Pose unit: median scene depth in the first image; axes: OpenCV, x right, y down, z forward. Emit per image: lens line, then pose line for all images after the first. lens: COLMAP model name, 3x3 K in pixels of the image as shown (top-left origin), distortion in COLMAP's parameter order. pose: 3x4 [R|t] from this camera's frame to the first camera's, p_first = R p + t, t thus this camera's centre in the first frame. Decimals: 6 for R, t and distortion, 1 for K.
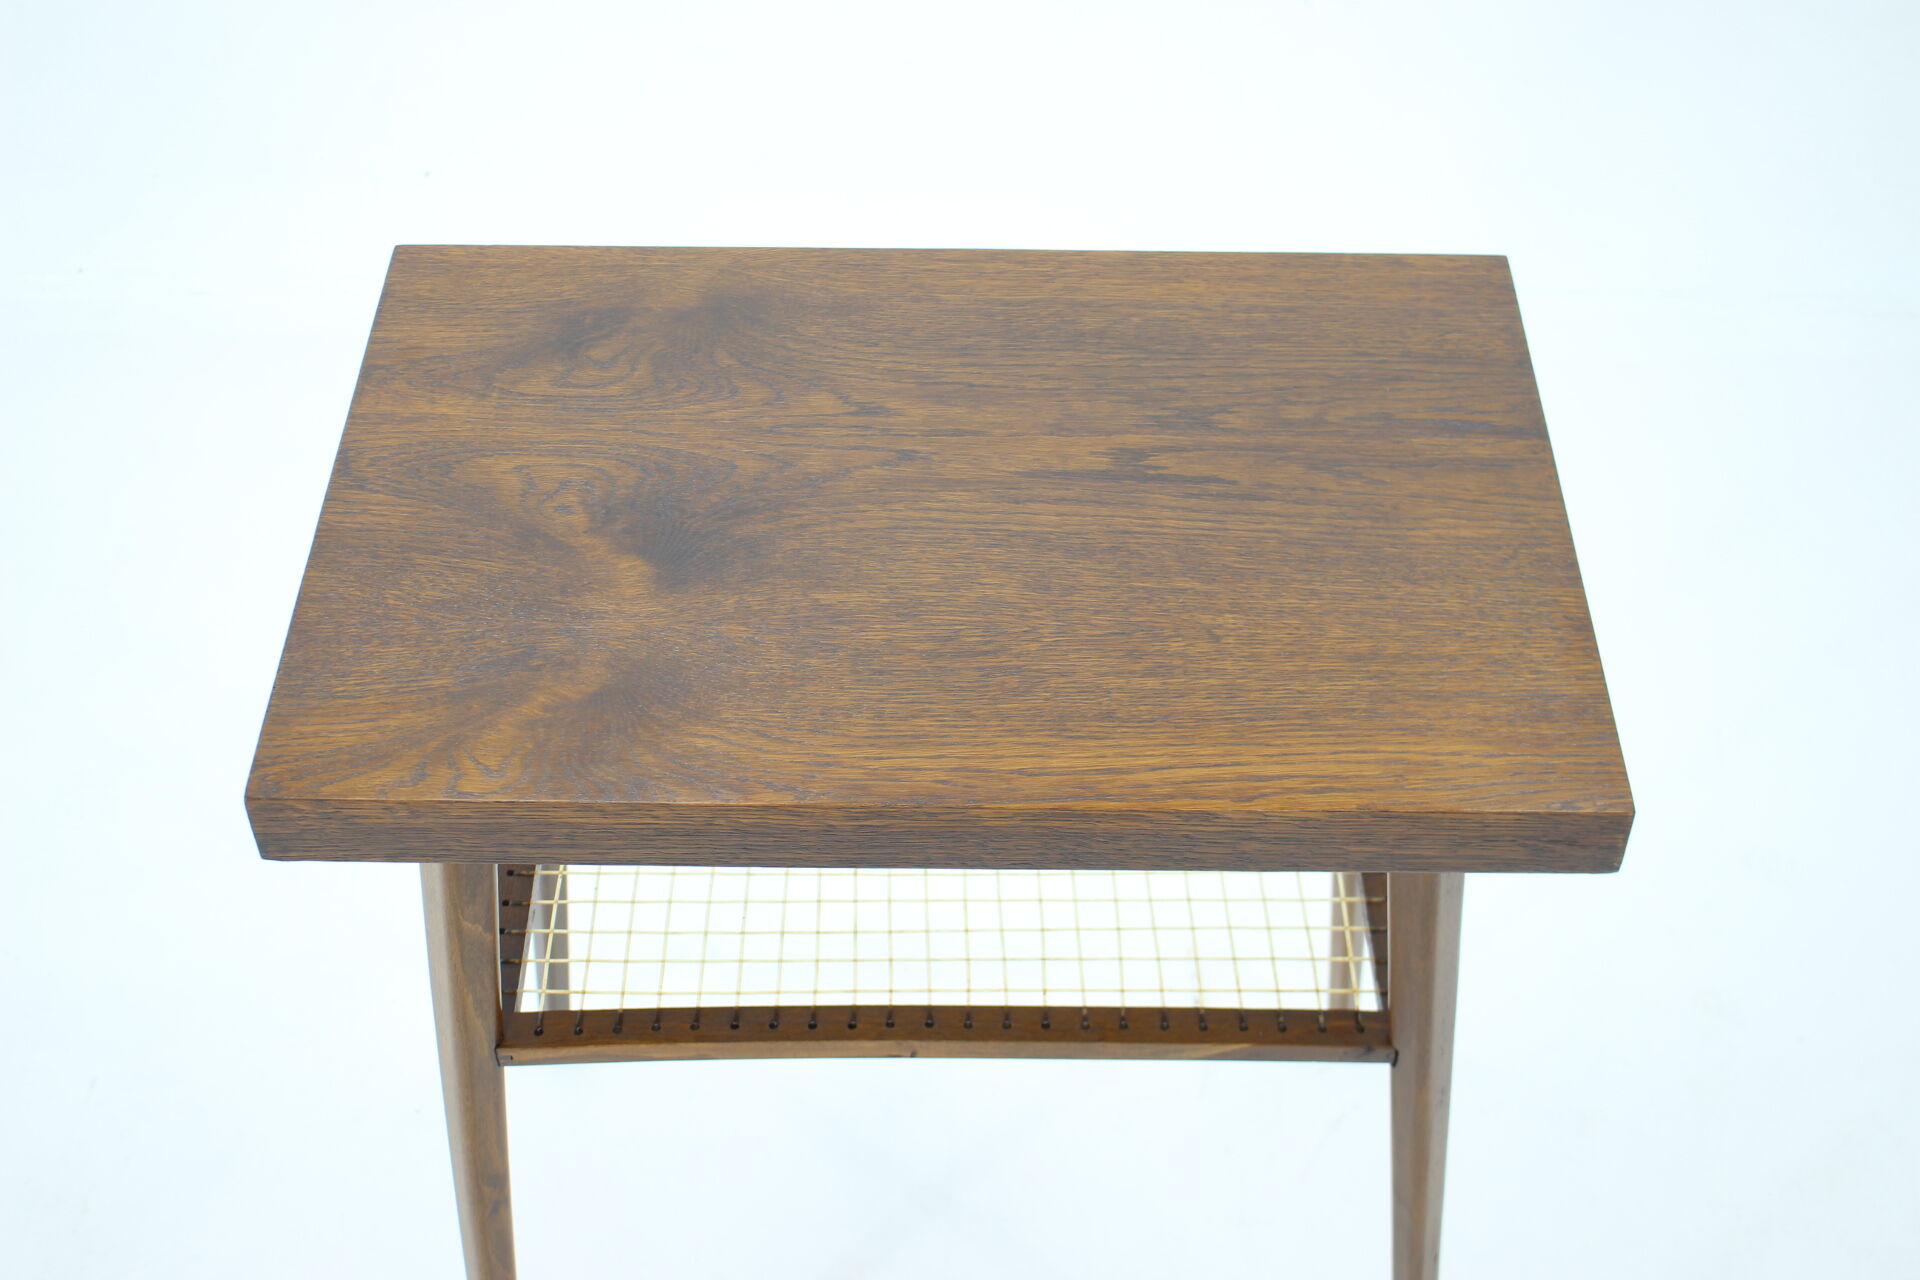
lens RADIAL K [[2567.4, 0, 960.0], [0, 2567.4, 640.0], [0, 0, 1]] dist [-0.026500, -0.019702]
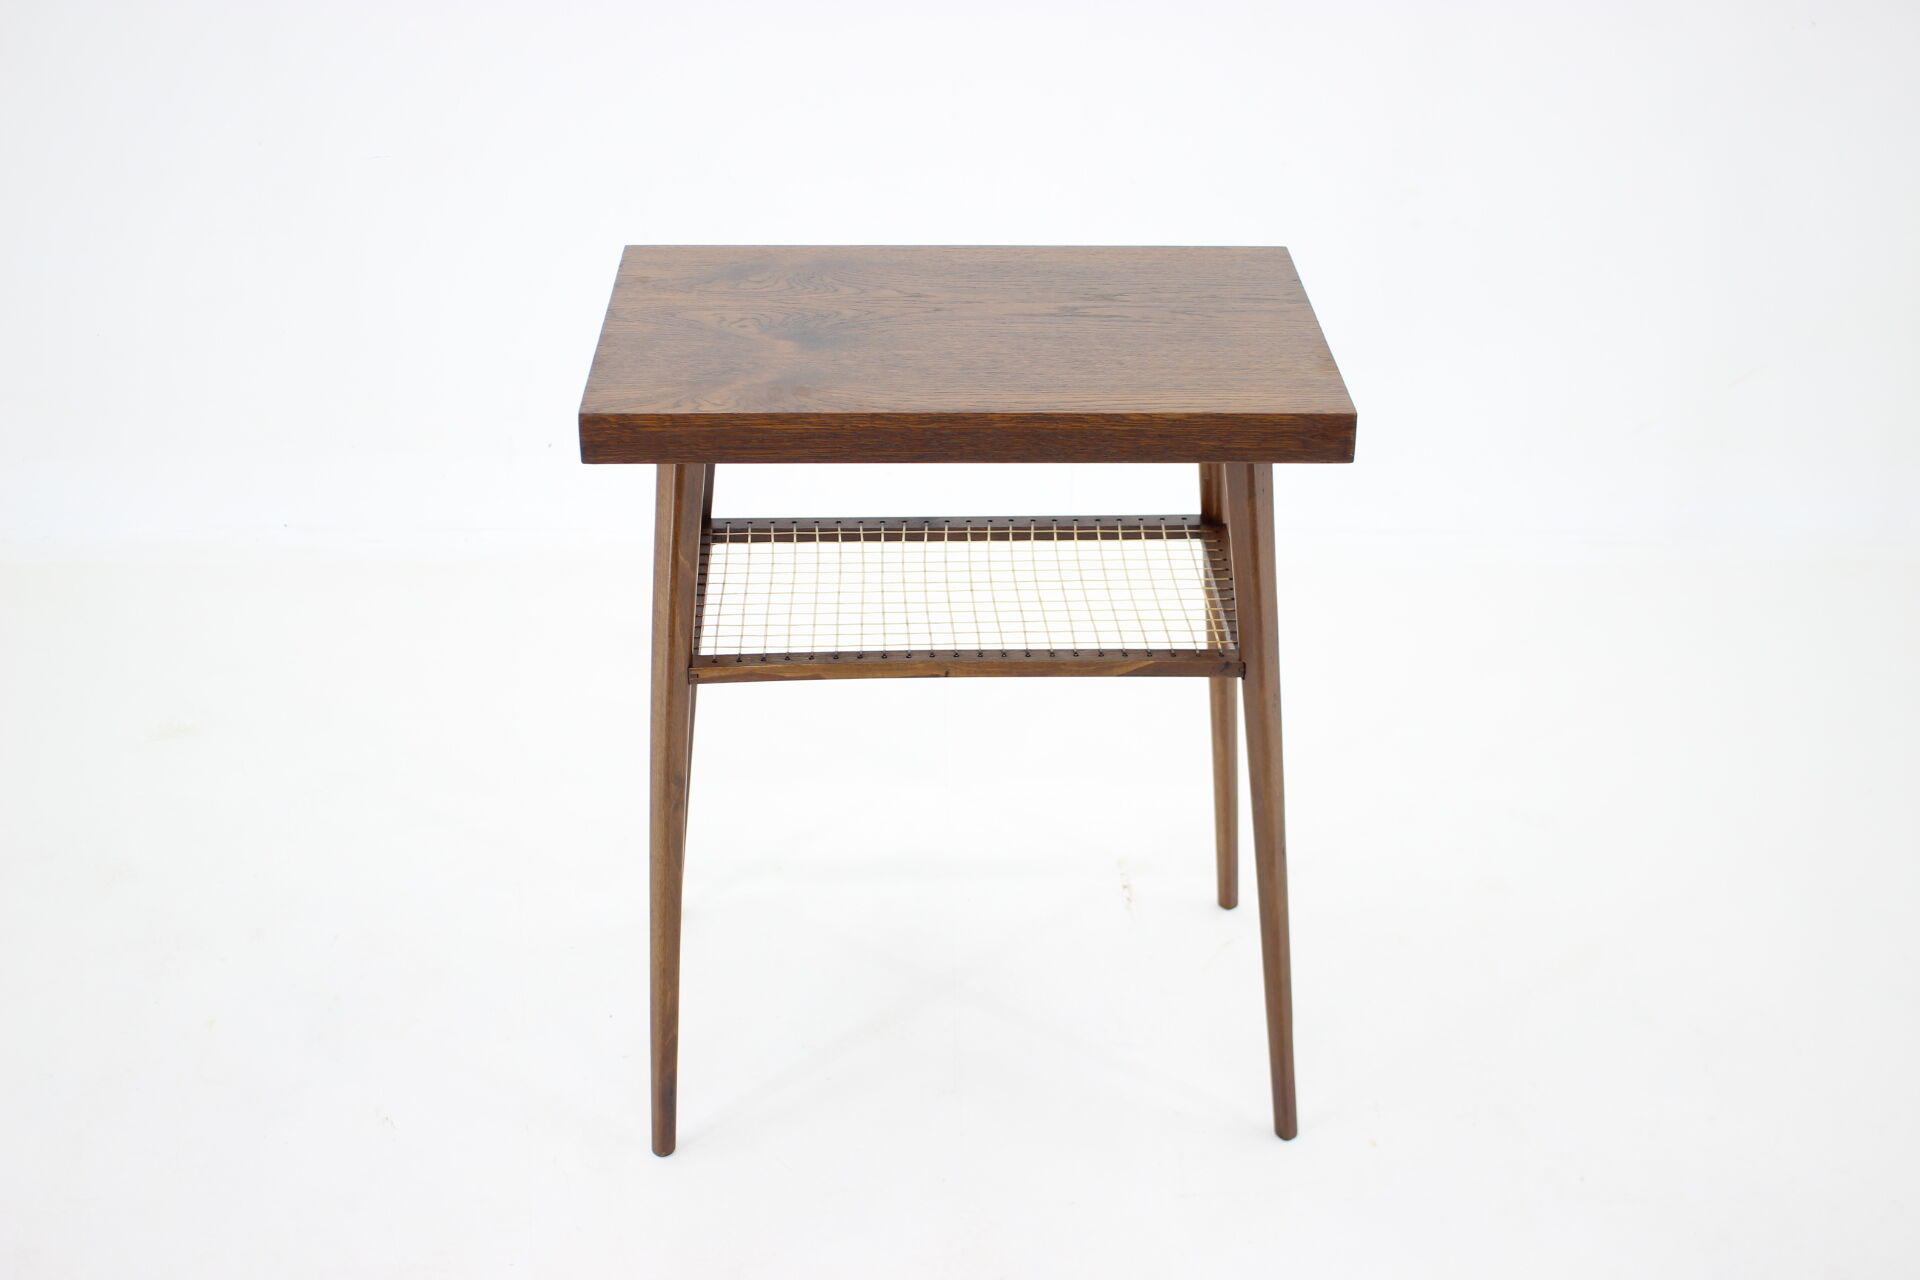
lens RADIAL K [[2567.4, 0, 960.0], [0, 2567.4, 640.0], [0, 0, 1]] dist [-0.026500, -0.019702]
pose [[0.999346, -0.009504, 0.034899, -0.070781], [0.019721, 0.952000, -0.305461, 0.681221], [-0.030320, 0.305949, 0.951565, -0.585135]]
